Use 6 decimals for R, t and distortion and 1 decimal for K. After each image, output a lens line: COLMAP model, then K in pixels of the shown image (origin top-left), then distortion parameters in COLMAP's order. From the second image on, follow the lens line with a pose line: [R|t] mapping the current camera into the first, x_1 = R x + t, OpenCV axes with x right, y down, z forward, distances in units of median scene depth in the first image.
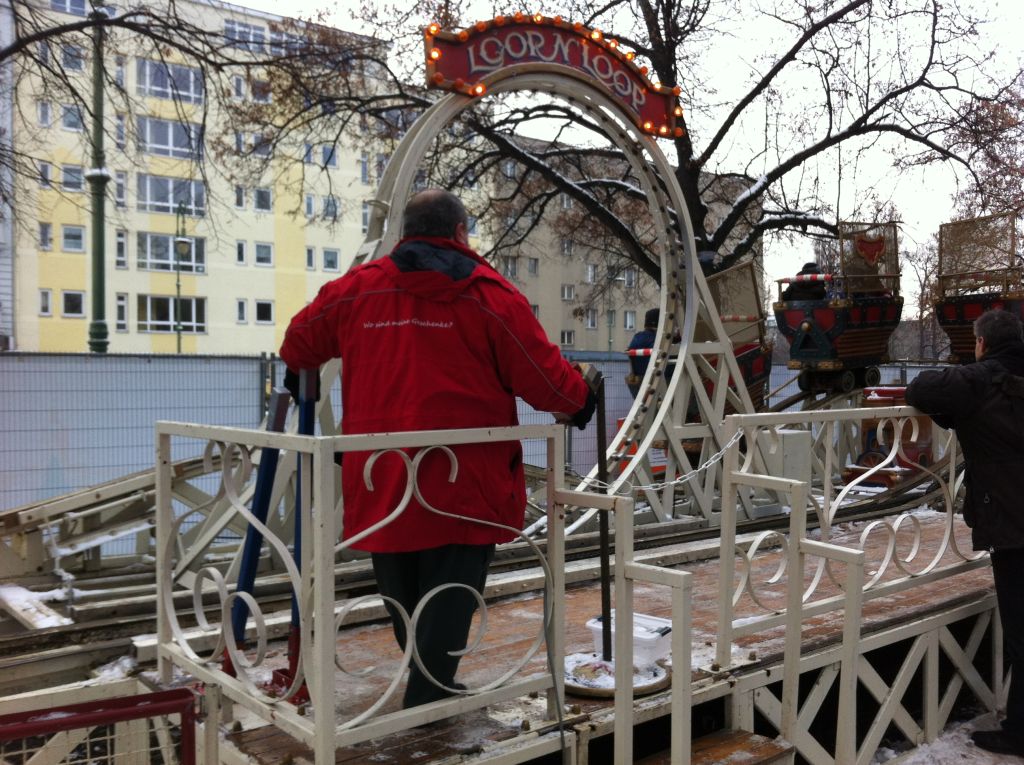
lens RADIAL K [[991.7, 0, 517.0], [0, 991.7, 385.0], [0, 0, 1]] dist [0.083633, -0.292886]
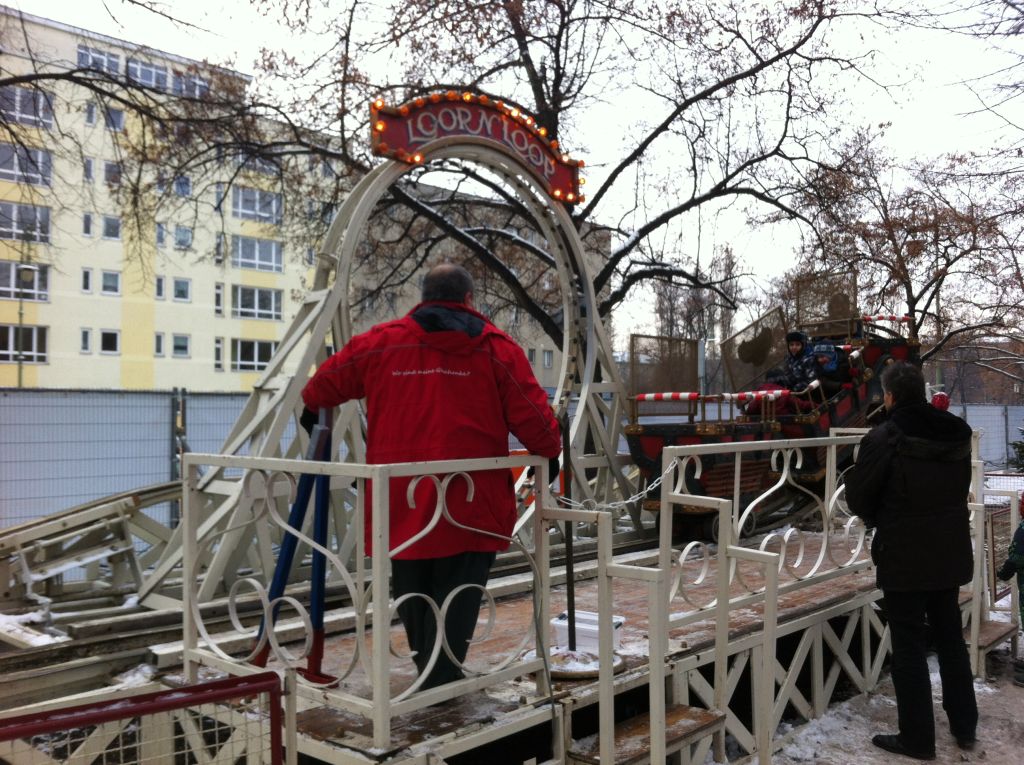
lens RADIAL K [[993.8, 0, 501.6], [0, 993.8, 380.5], [0, 0, 1]] dist [0.126610, -0.378927]
pose [[0.989403, 0.007315, 0.145011, -0.101757], [-0.002003, 0.999322, -0.036750, -0.003687], [-0.145182, 0.036070, 0.988747, -0.118652]]
